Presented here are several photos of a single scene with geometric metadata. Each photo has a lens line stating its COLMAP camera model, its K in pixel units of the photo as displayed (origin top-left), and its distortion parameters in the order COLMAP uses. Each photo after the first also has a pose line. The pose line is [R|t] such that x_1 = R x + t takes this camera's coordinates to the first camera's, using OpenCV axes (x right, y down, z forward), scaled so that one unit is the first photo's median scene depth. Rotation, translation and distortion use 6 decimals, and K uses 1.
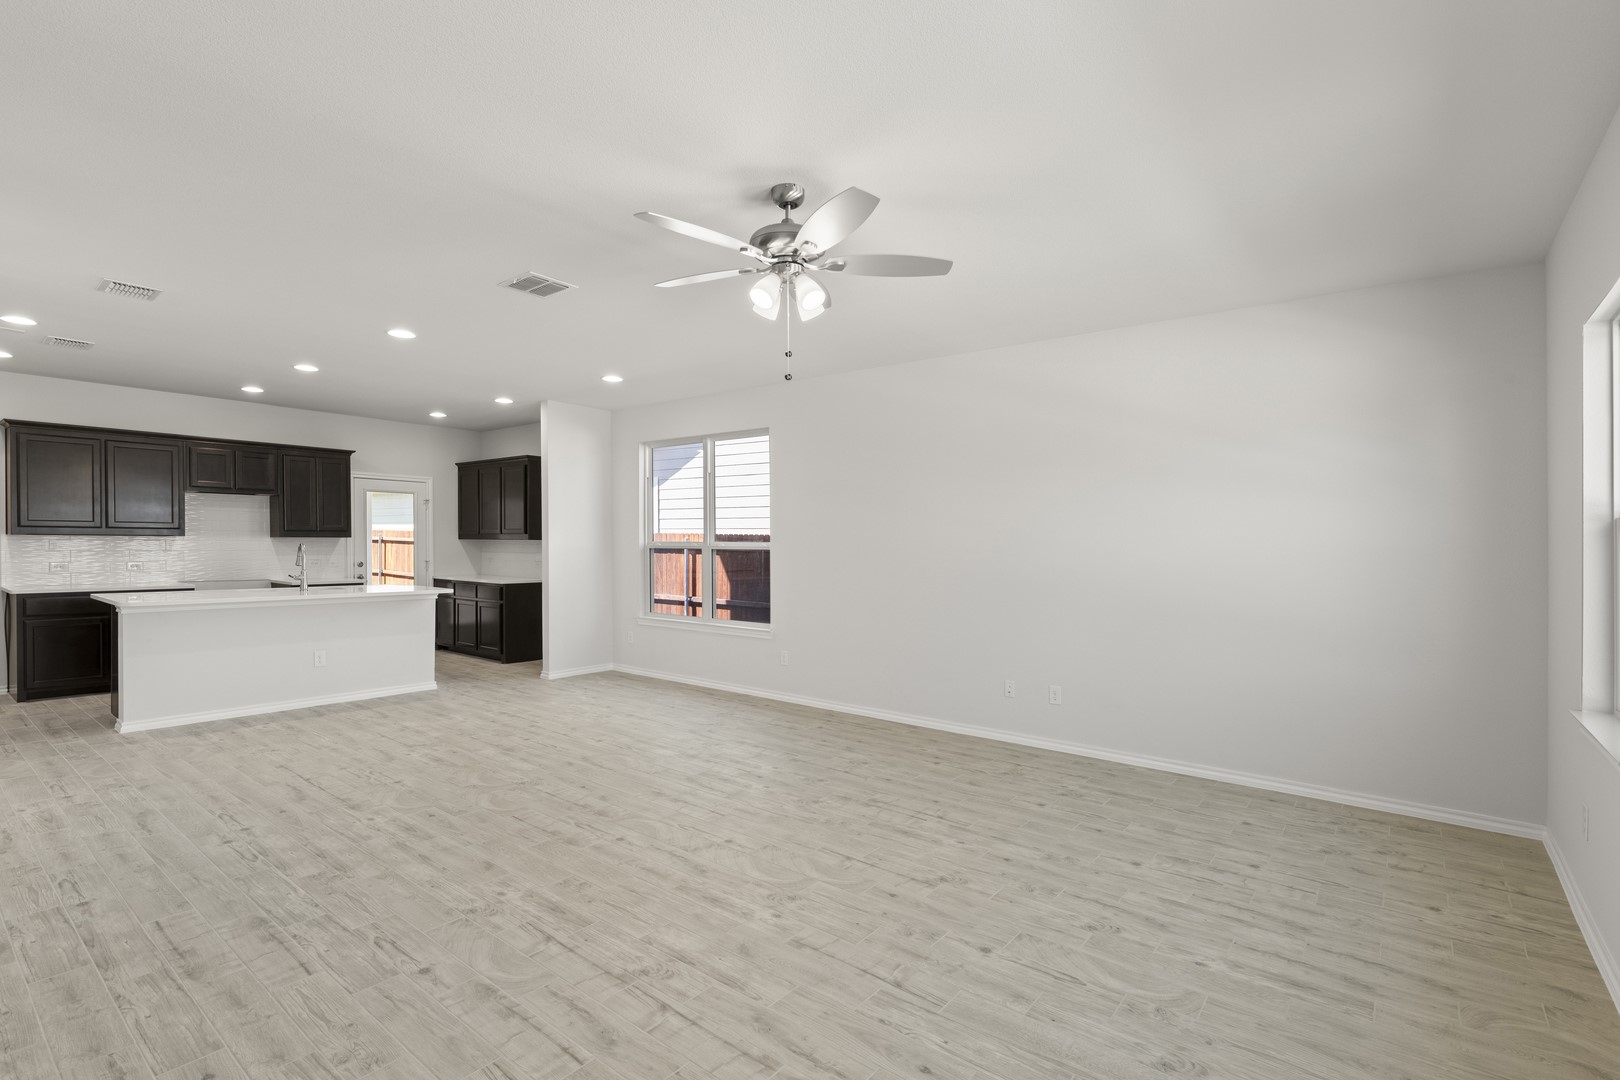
lens RADIAL K [[753.7, 0, 800.4], [0, 753.7, 553.1], [0, 0, 1]] dist [-0.004106, -0.000924]
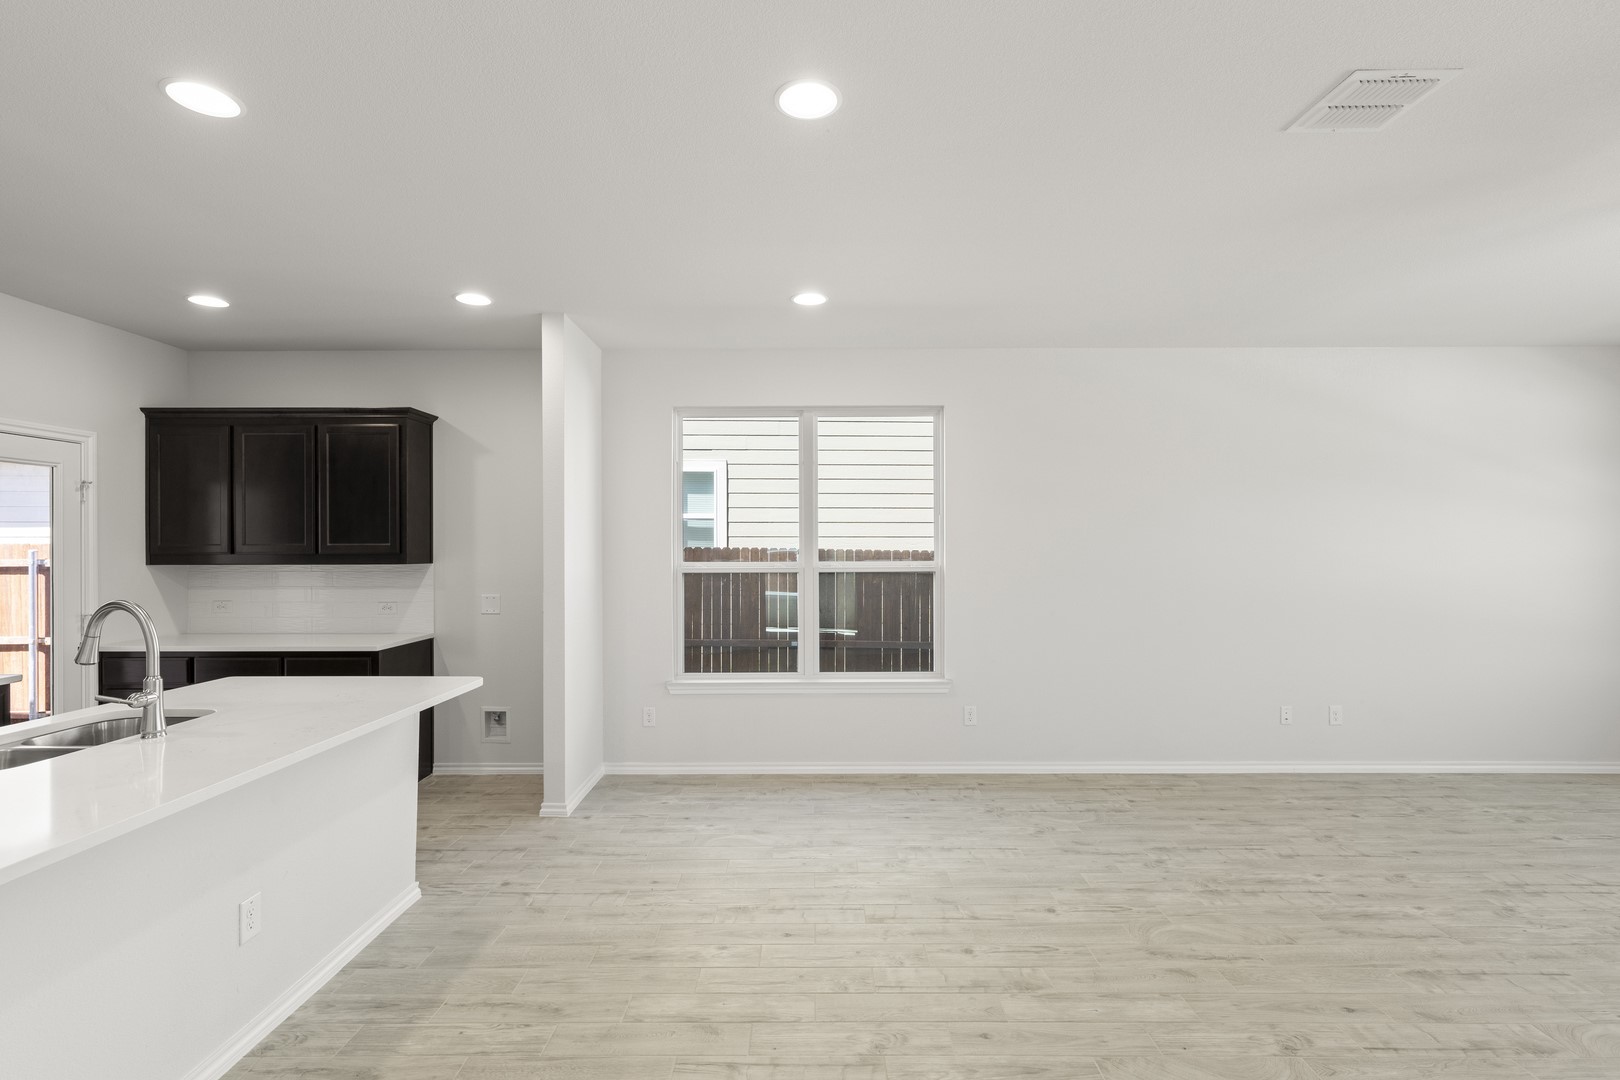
lens RADIAL K [[756.8, 0, 799.8], [0, 756.8, 540.5], [0, 0, 1]] dist [0.001472, 0.000826]
pose [[0.780689, -0.008958, 0.624856, -0.832795], [0.020292, 0.999733, -0.011020, -0.039161], [-0.624590, 0.021283, 0.780662, 0.693624]]
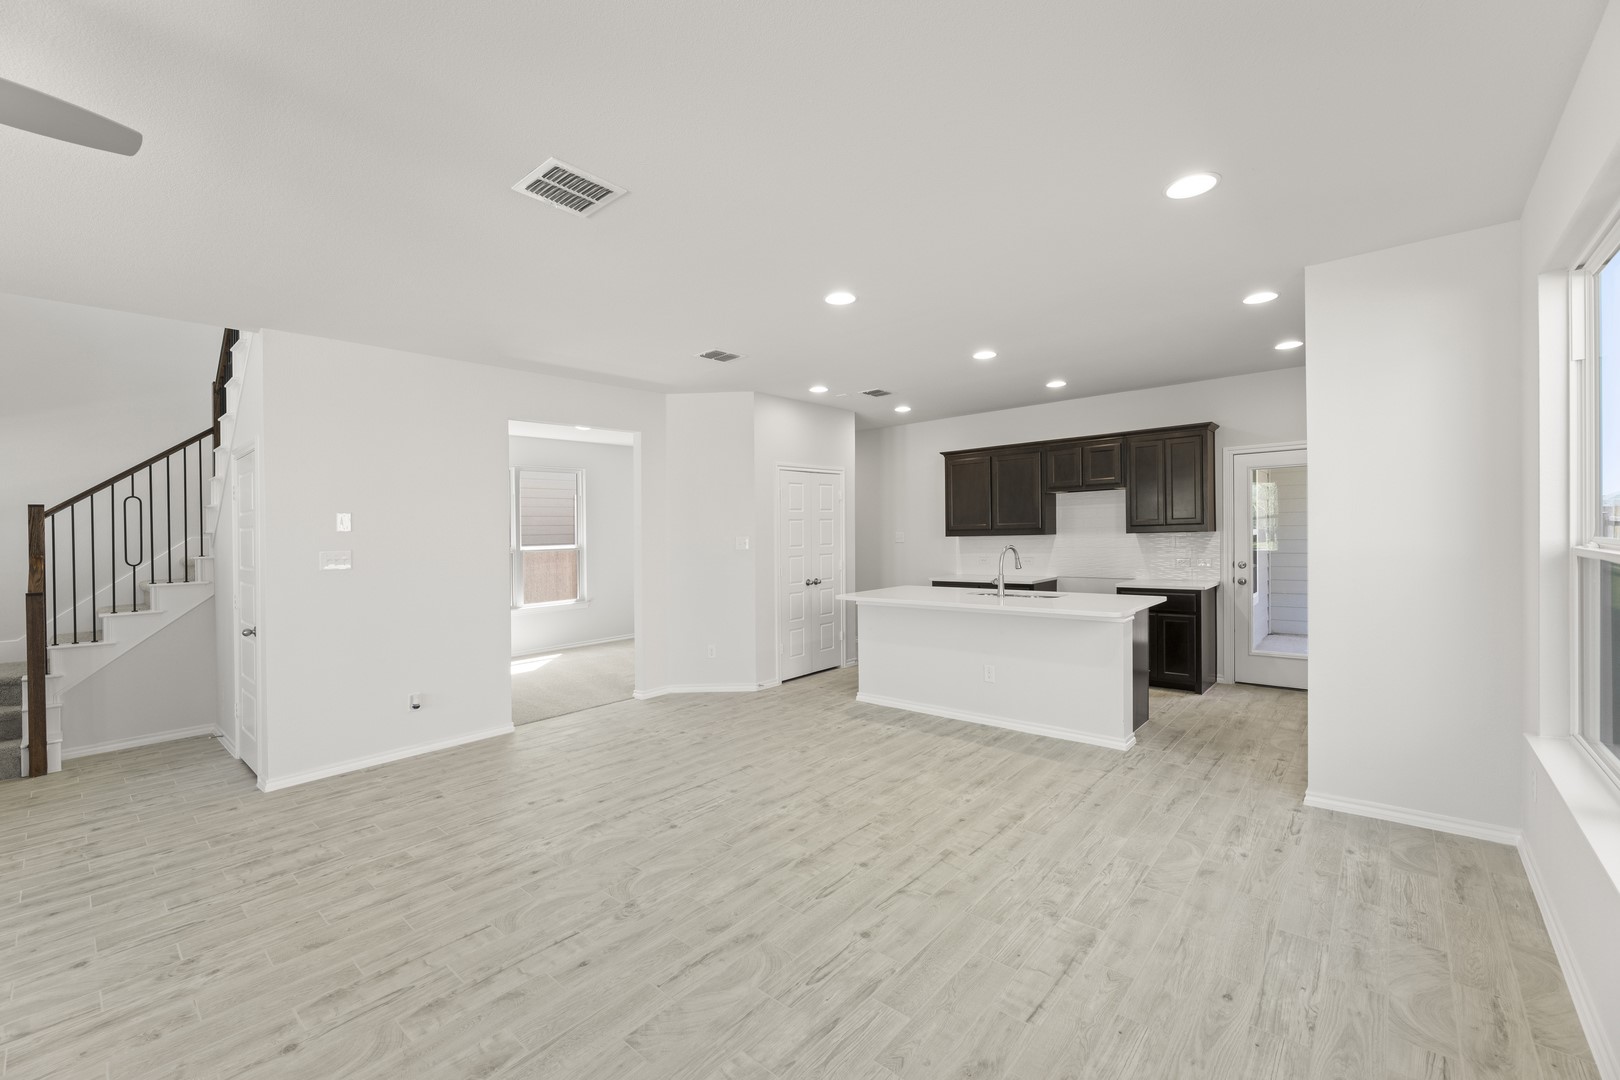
lens RADIAL K [[668.9, 0, 810.8], [0, 668.9, 531.4], [0, 0, 1]] dist [-0.003060, -0.000661]
pose [[-0.043065, -0.013200, -0.998985, 0.213283], [0.010776, 0.999848, -0.013676, -0.025688], [0.999014, -0.011354, -0.042917, 1.043731]]
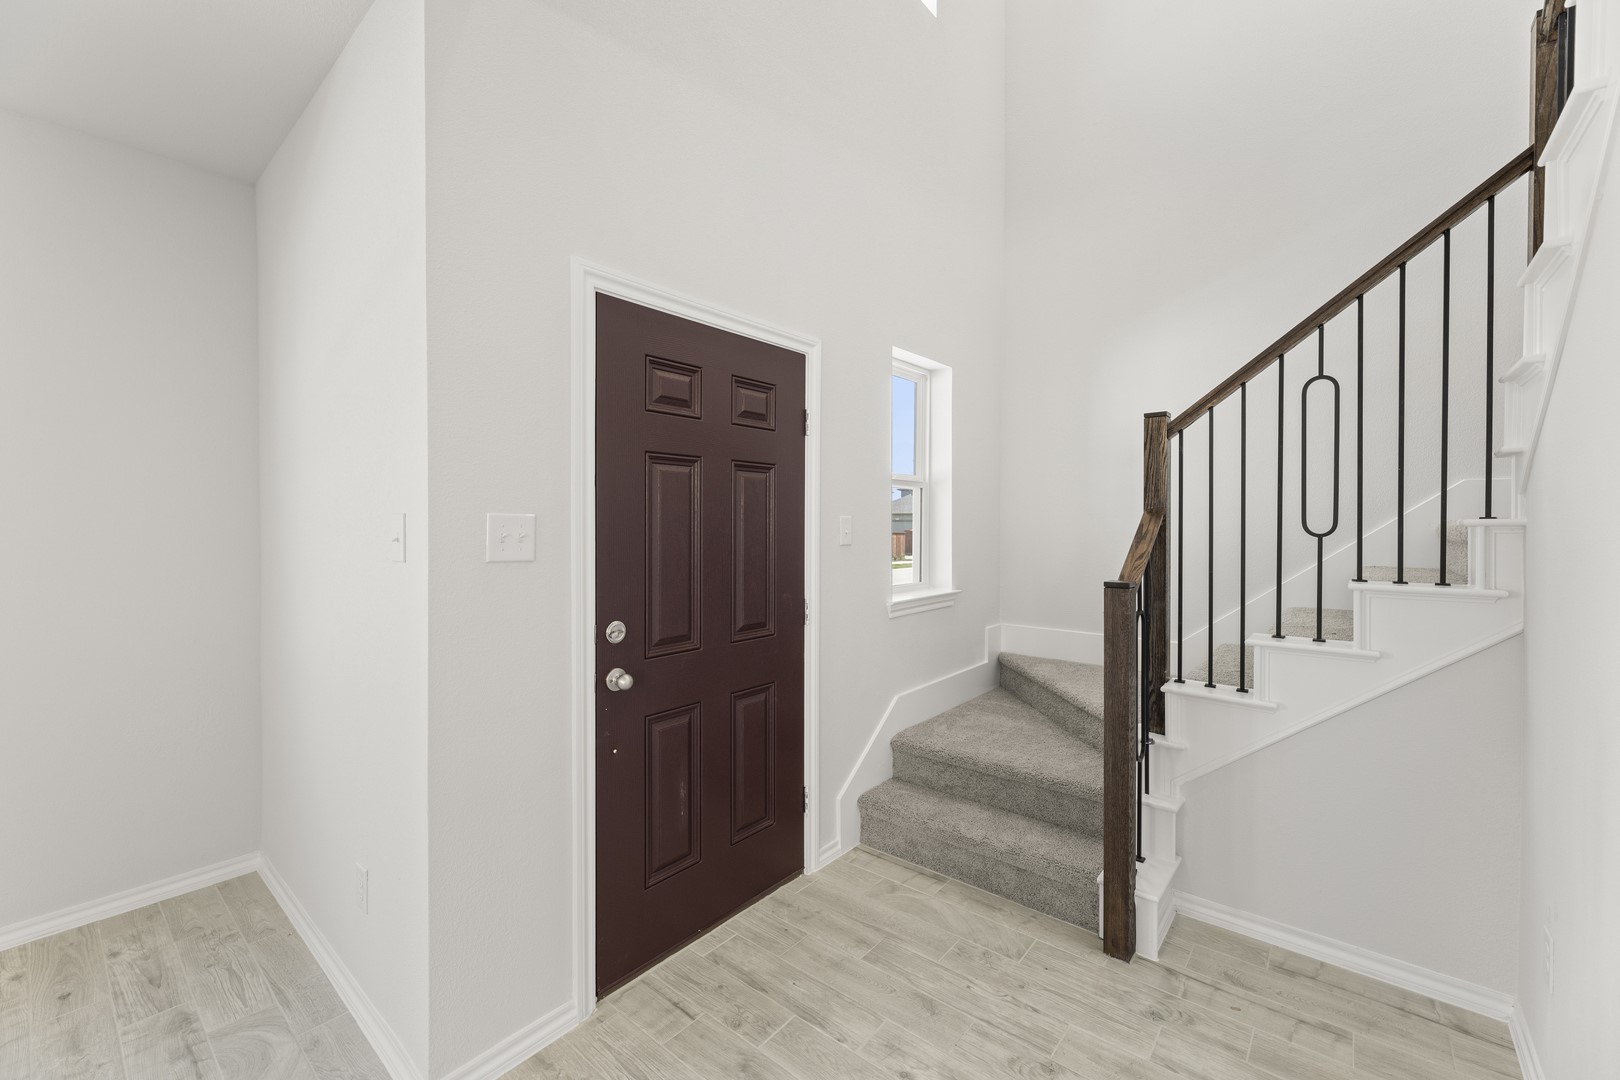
lens RADIAL K [[654.4, 0, 812.7], [0, 654.4, 521.5], [0, 0, 1]] dist [0.001738, 0.000324]
pose [[-0.999917, -0.009030, 0.009213, -0.443913], [-0.008880, 0.999829, 0.016227, -0.011757], [-0.009358, 0.016144, -0.999826, 0.387222]]
